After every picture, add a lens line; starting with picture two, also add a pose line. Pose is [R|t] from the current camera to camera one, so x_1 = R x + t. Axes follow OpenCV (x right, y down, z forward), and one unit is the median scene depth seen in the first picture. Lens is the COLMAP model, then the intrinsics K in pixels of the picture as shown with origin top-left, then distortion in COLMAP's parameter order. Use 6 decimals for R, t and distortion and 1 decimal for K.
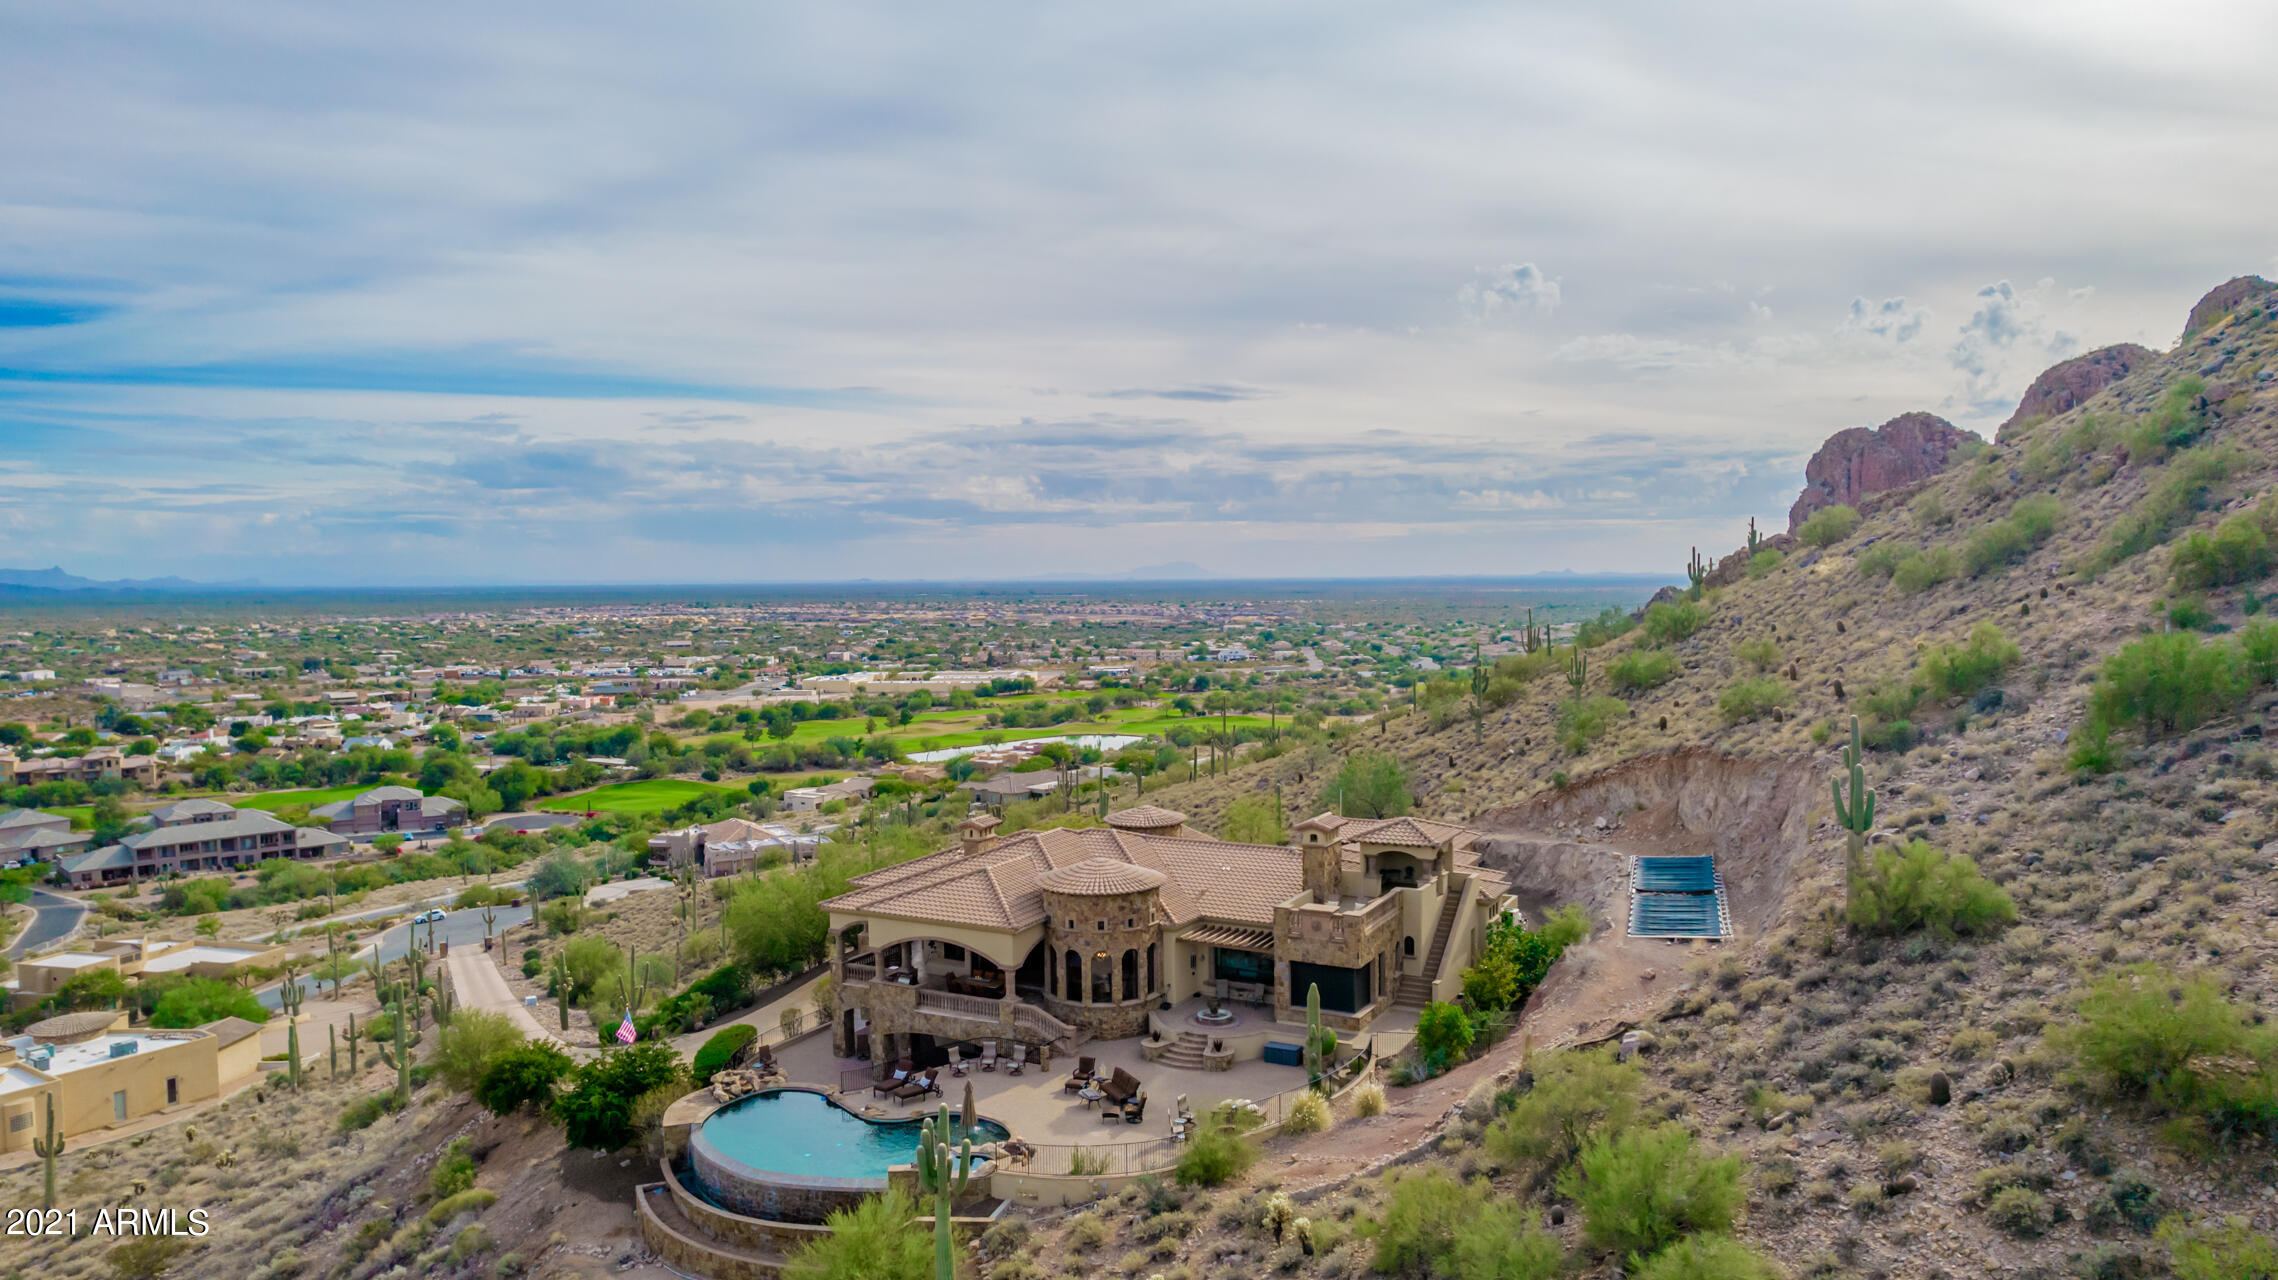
lens RADIAL K [[1486.8, 0, 1125.6], [0, 1486.8, 663.5], [0, 0, 1]] dist [-0.062914, 0.049929]
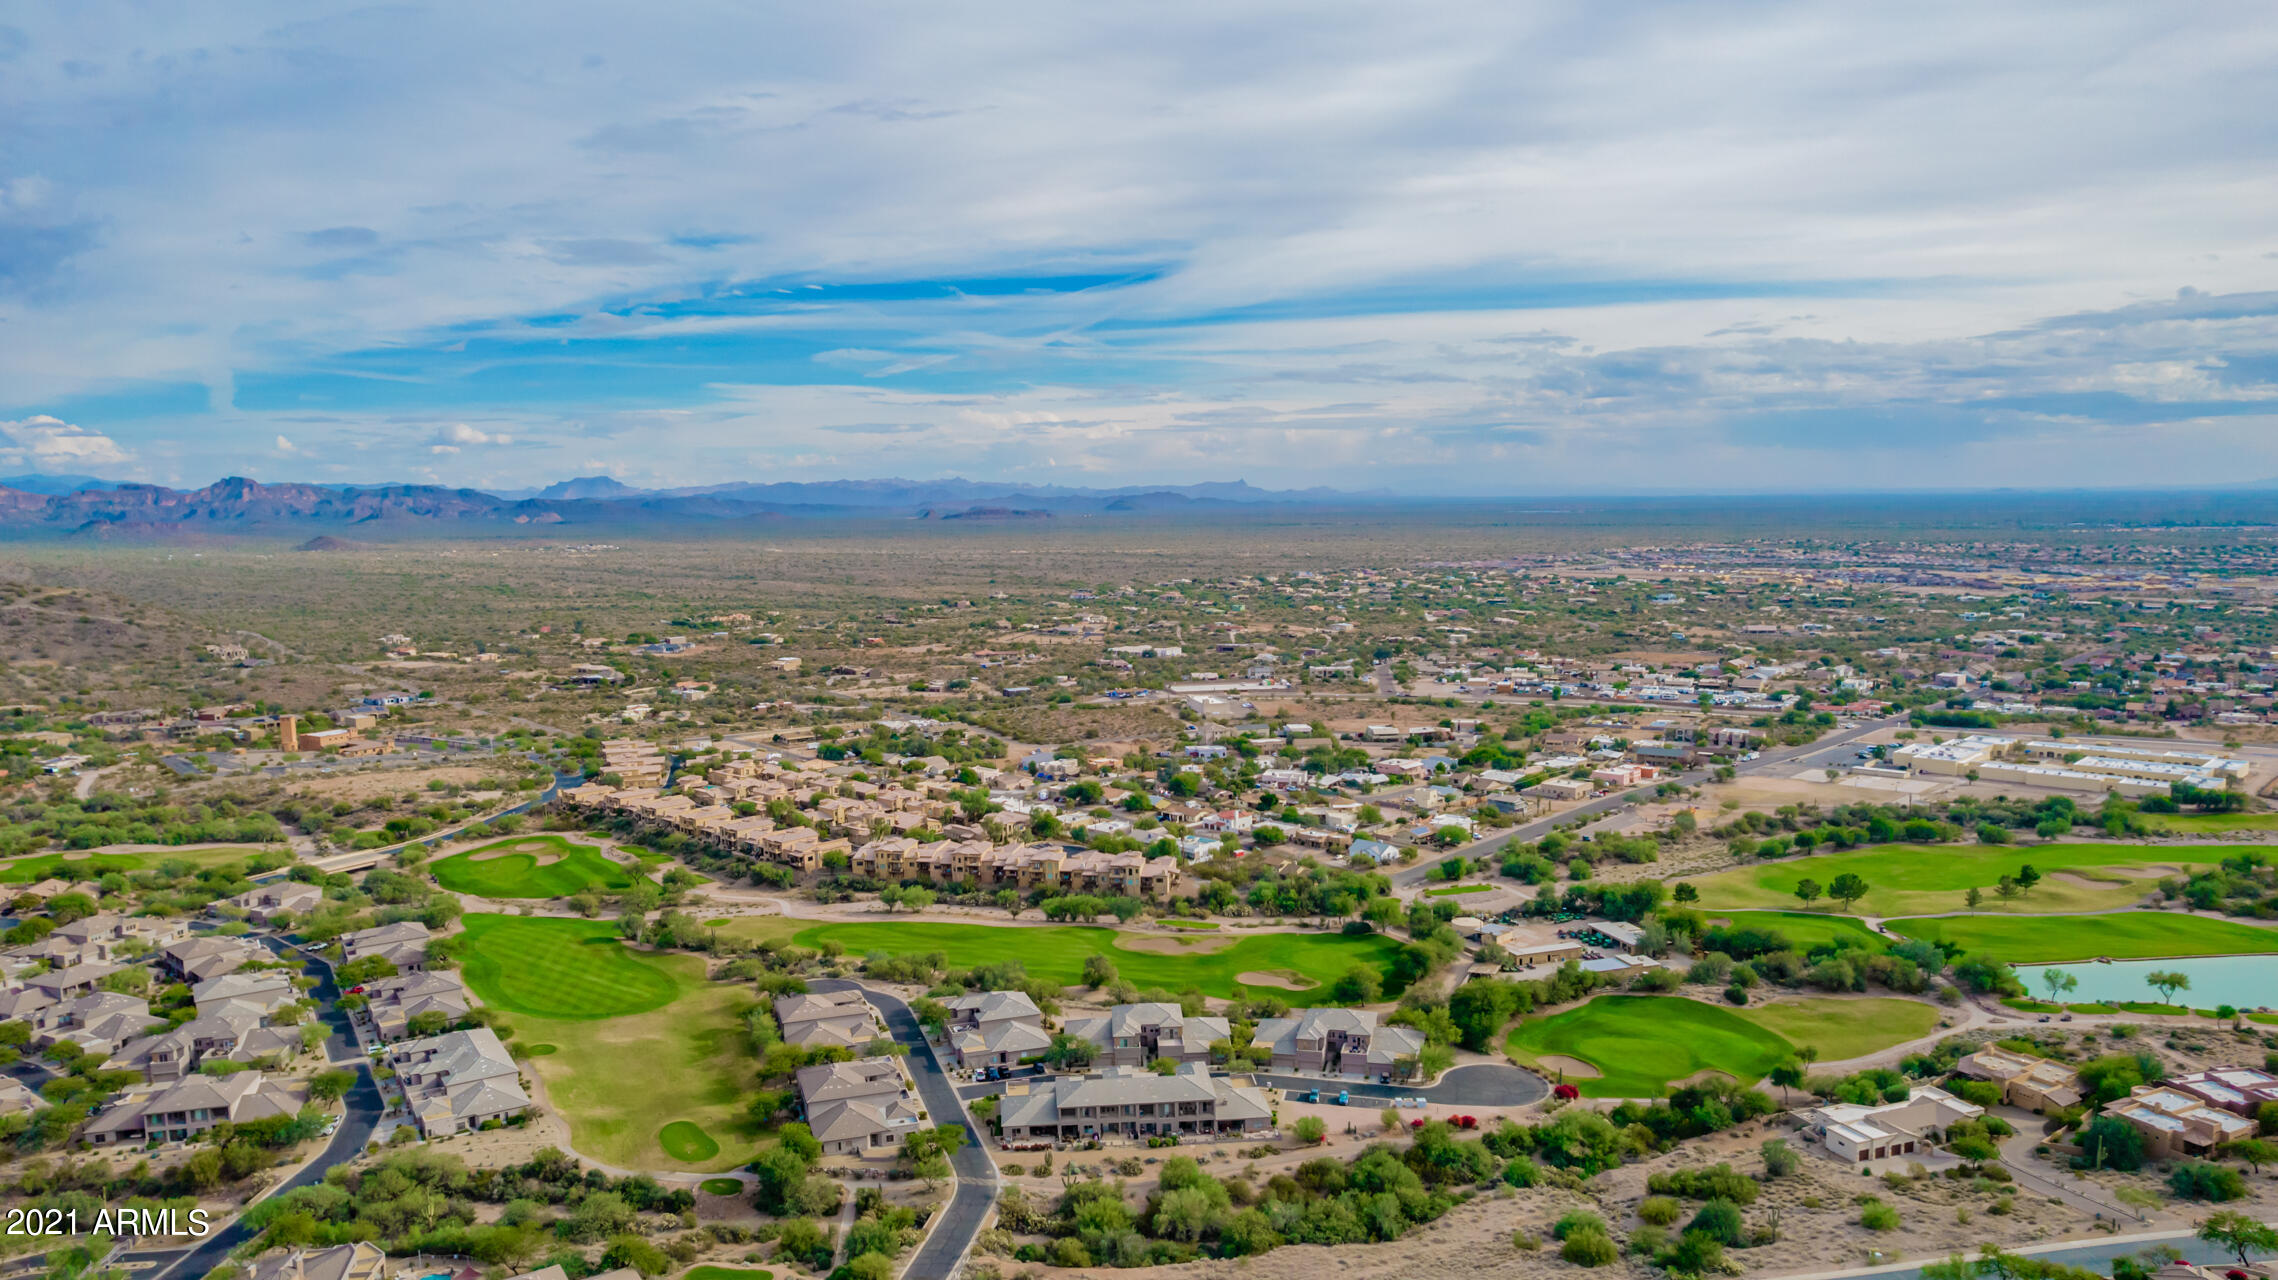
lens RADIAL K [[1506.8, 0, 1119.0], [0, 1506.8, 657.9], [0, 0, 1]] dist [-0.075403, 0.074252]
pose [[0.755496, 0.067983, -0.651617, -0.035332], [-0.029941, 0.997145, 0.069317, -0.191382], [0.654469, -0.032858, 0.755374, 0.257488]]
